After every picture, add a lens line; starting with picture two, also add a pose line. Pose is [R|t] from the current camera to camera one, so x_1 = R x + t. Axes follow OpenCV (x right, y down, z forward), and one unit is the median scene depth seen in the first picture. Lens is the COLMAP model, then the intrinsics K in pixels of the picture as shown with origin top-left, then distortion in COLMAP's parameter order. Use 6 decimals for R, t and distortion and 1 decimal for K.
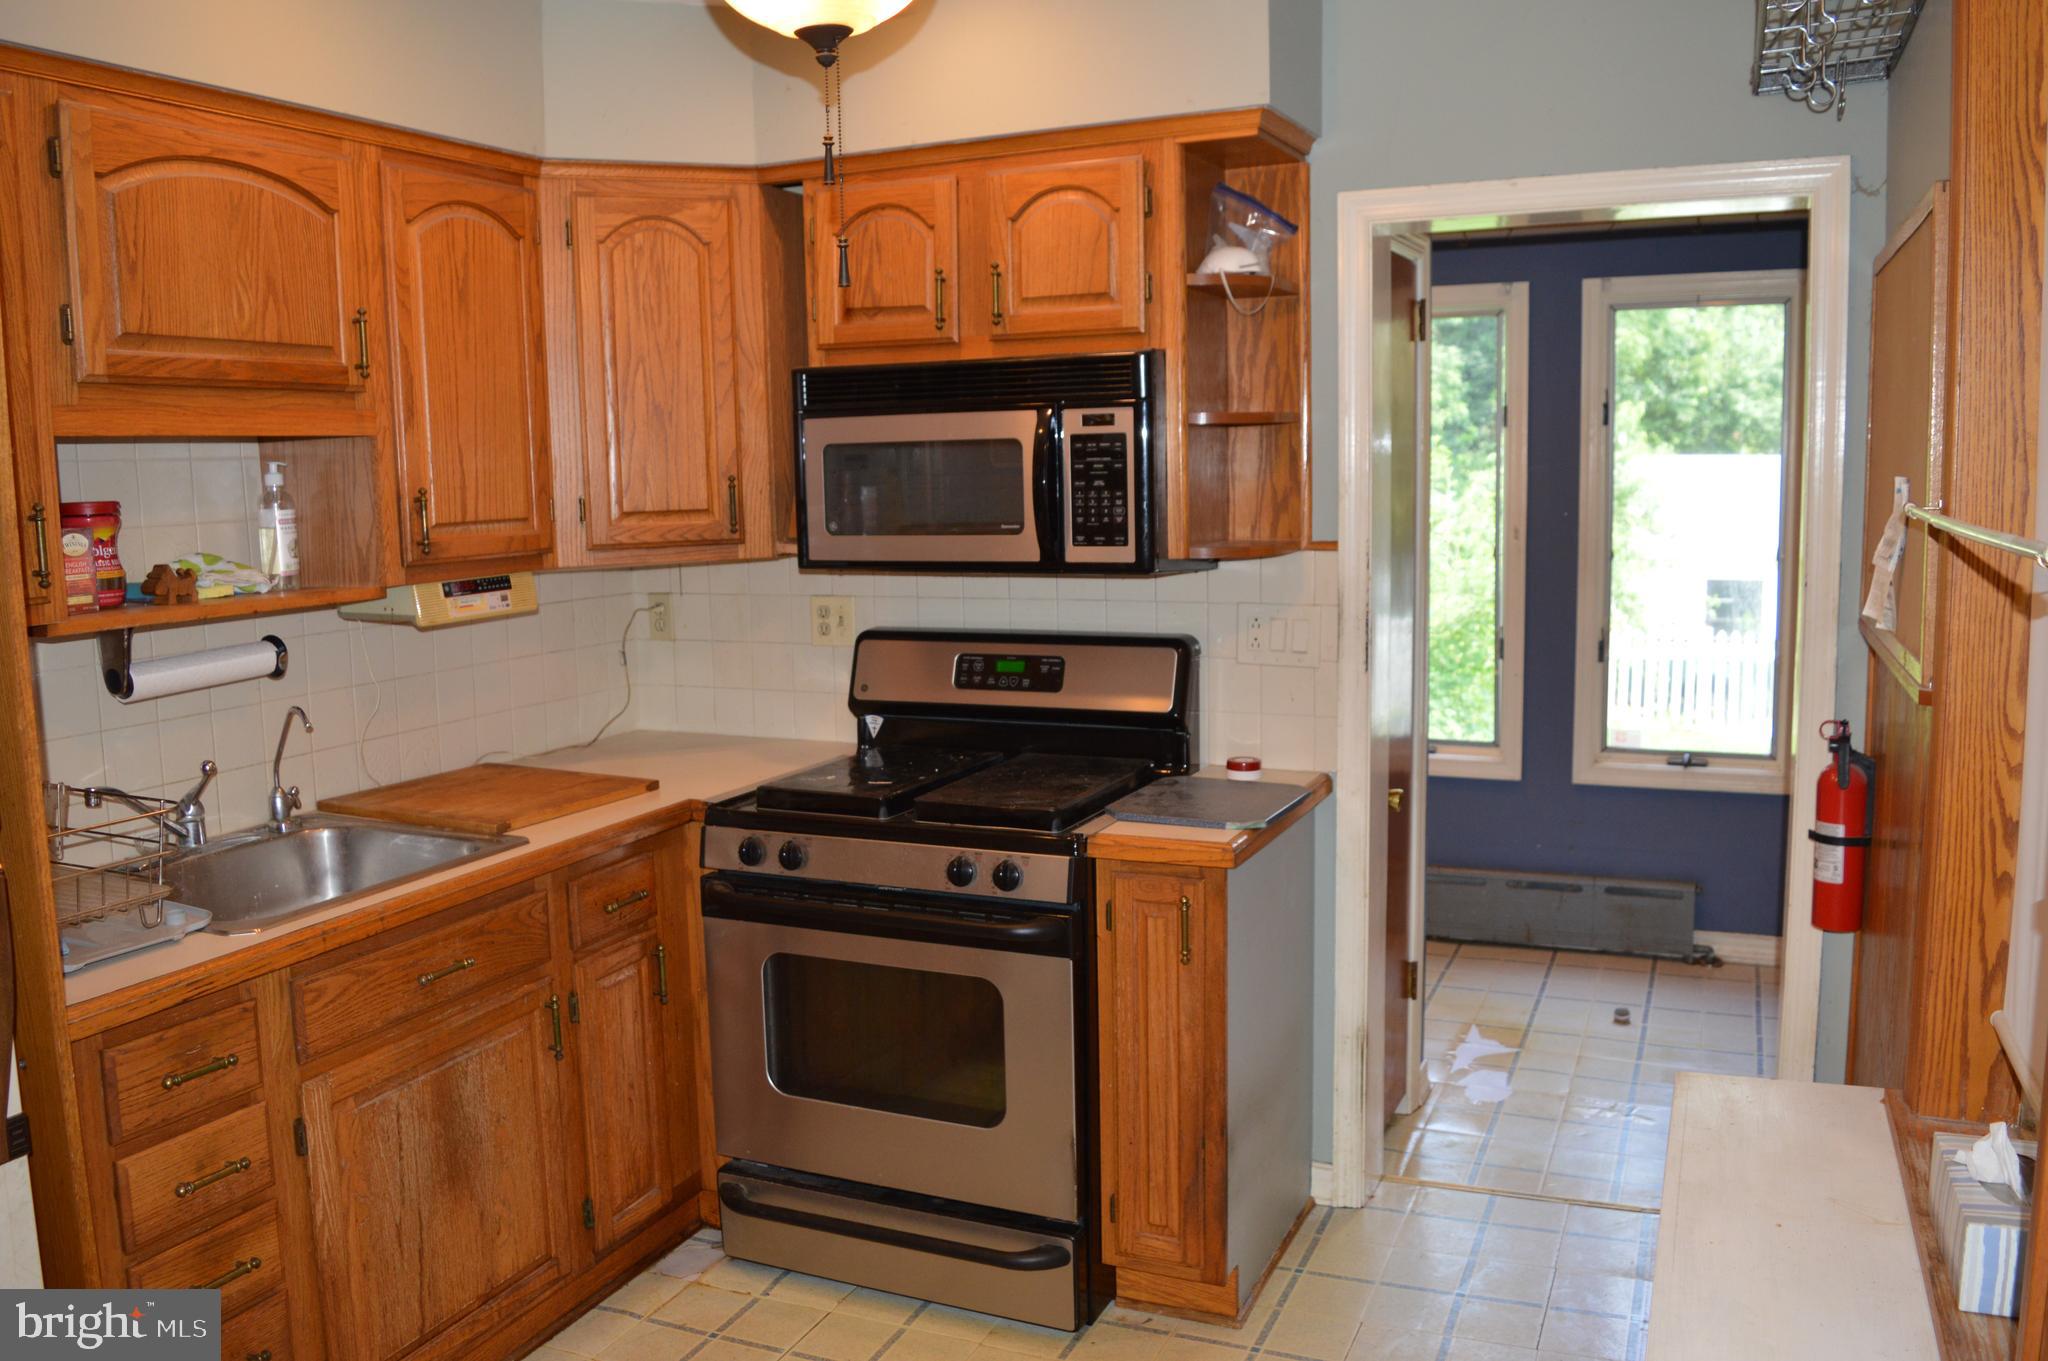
lens RADIAL K [[1623.7, 0, 1013.5], [0, 1623.7, 673.0], [0, 0, 1]] dist [-0.088965, 0.015436]
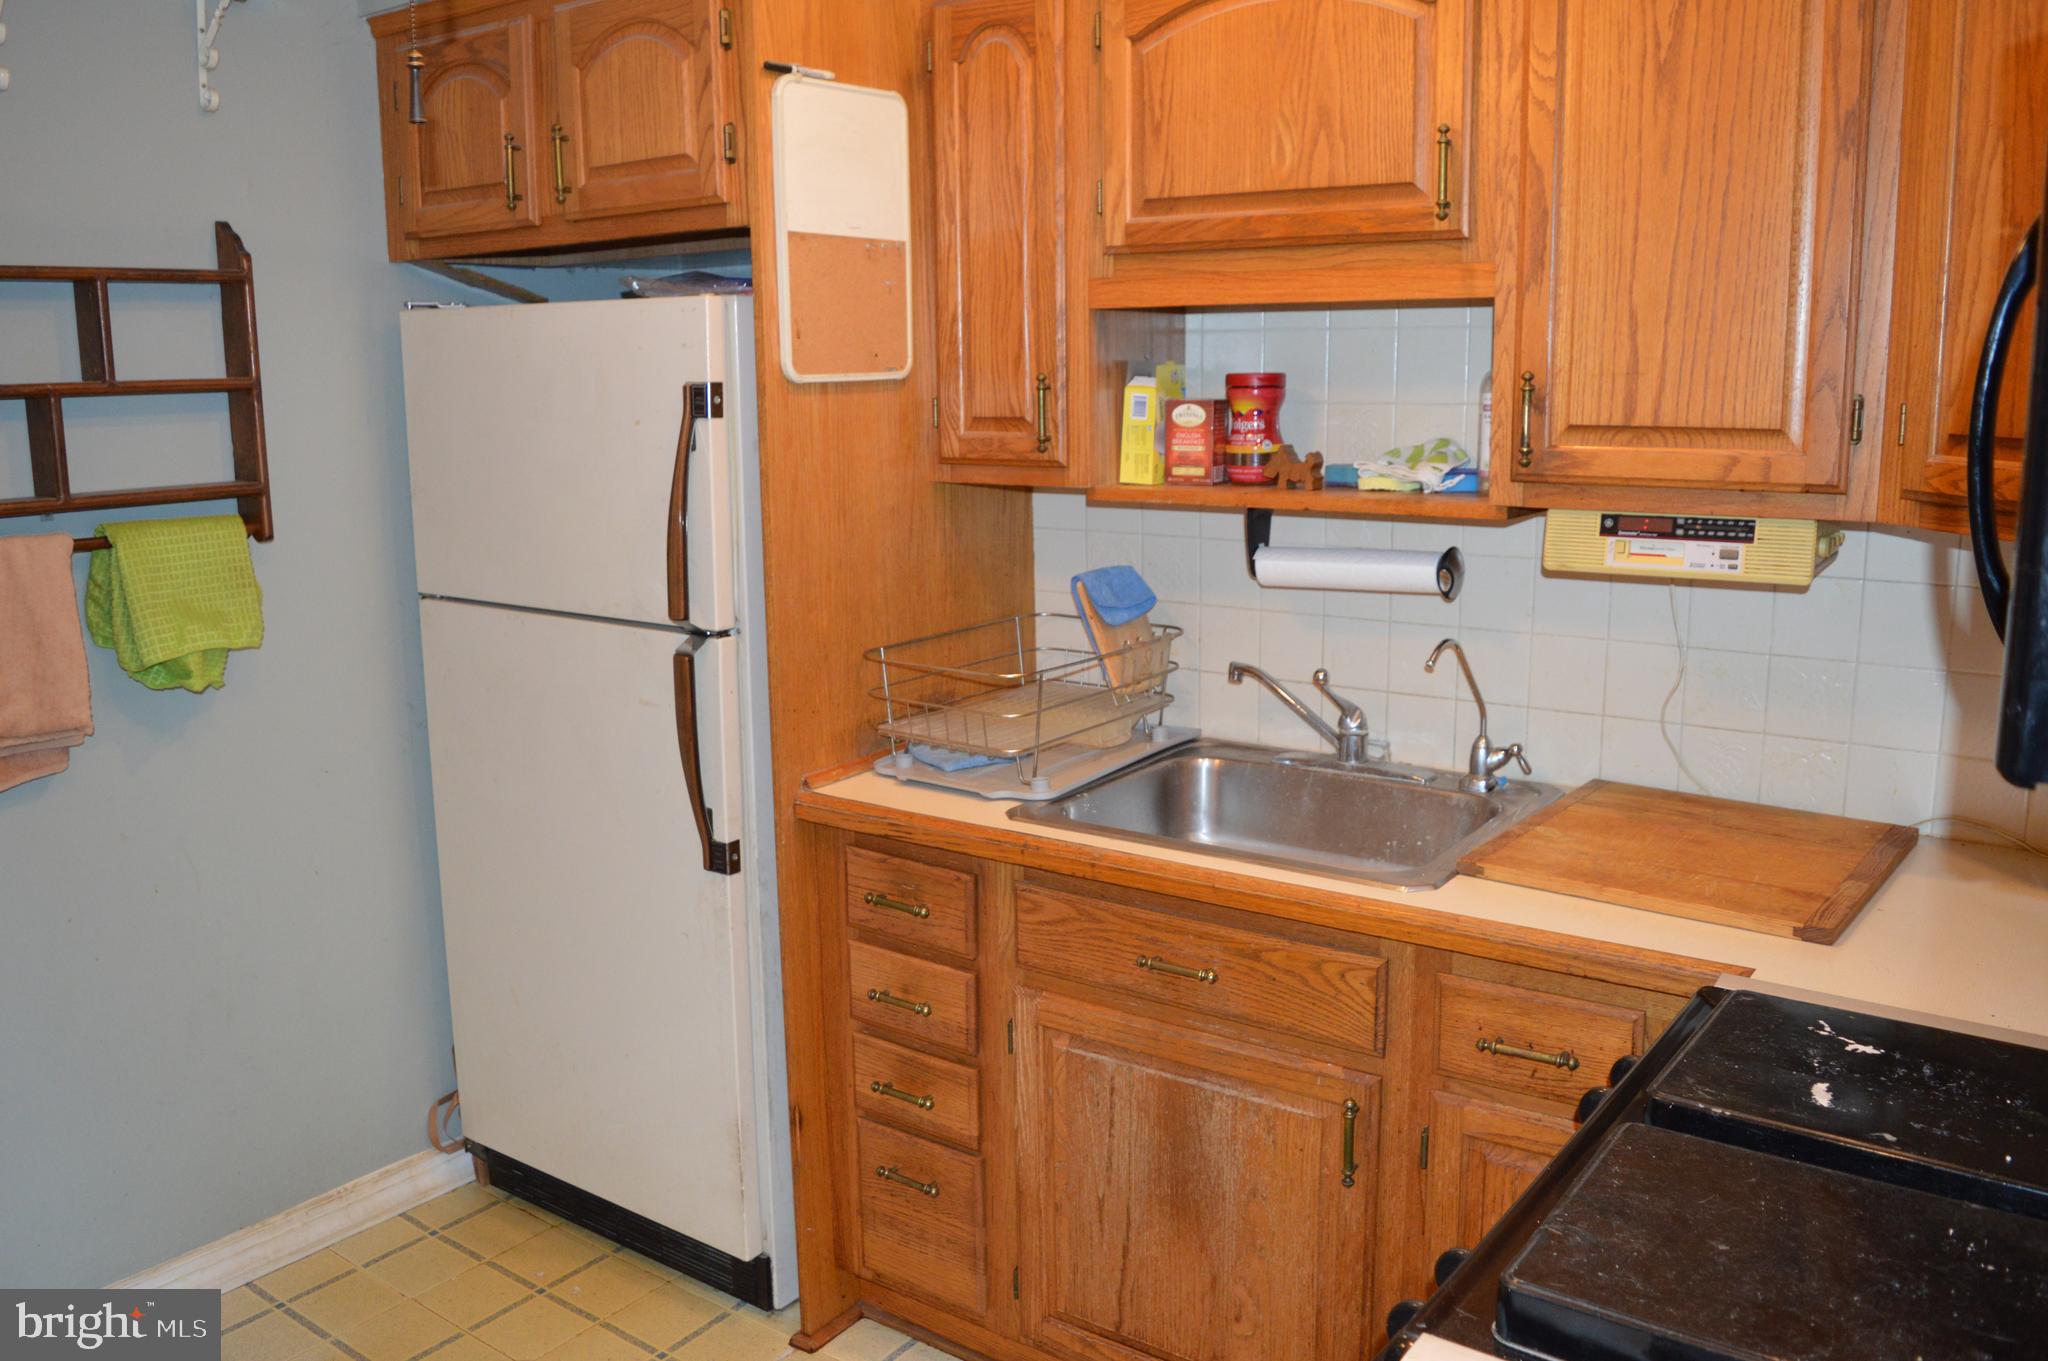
lens RADIAL K [[1623.7, 0, 1013.5], [0, 1623.7, 673.0], [0, 0, 1]] dist [-0.088965, 0.015436]
pose [[-0.204994, 0.208091, -0.956387, 0.421746], [-0.107942, 0.966371, 0.233400, -0.144018], [0.972793, 0.151080, -0.175638, 1.044071]]
